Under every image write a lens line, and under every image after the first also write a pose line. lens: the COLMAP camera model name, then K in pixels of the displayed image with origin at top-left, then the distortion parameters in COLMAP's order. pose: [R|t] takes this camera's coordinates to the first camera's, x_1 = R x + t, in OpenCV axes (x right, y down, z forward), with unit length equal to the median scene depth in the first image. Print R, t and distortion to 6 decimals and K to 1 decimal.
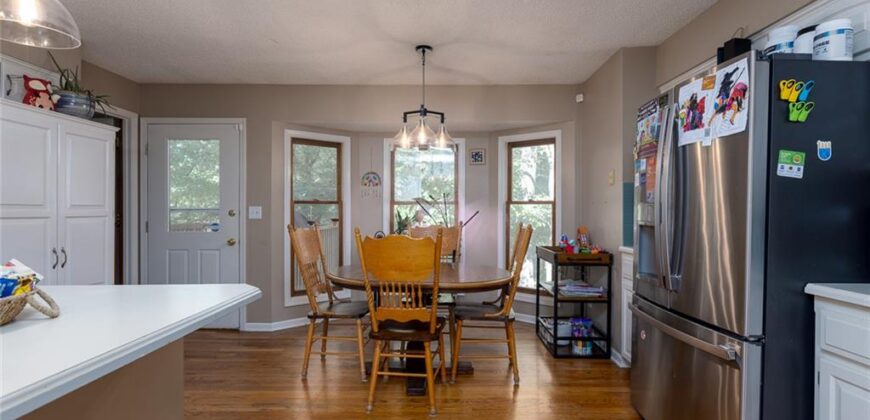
lens RADIAL K [[412.1, 0, 432.8], [0, 412.1, 211.3], [0, 0, 1]] dist [0.005732, -0.000860]
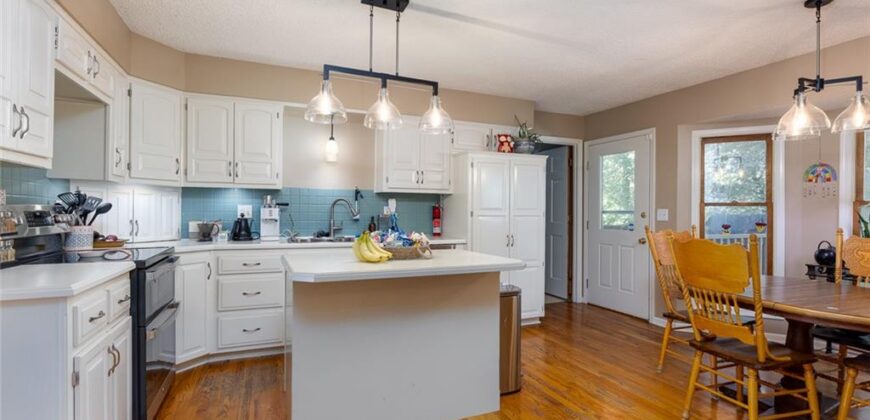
lens RADIAL K [[412.1, 0, 434.8], [0, 412.1, 210.0], [0, 0, 1]] dist [0.005732, -0.000860]
pose [[0.398823, -0.000766, -0.917028, 0.312399], [-0.007845, 0.999960, -0.004247, -0.000133], [0.916994, 0.008888, 0.398801, 0.038976]]
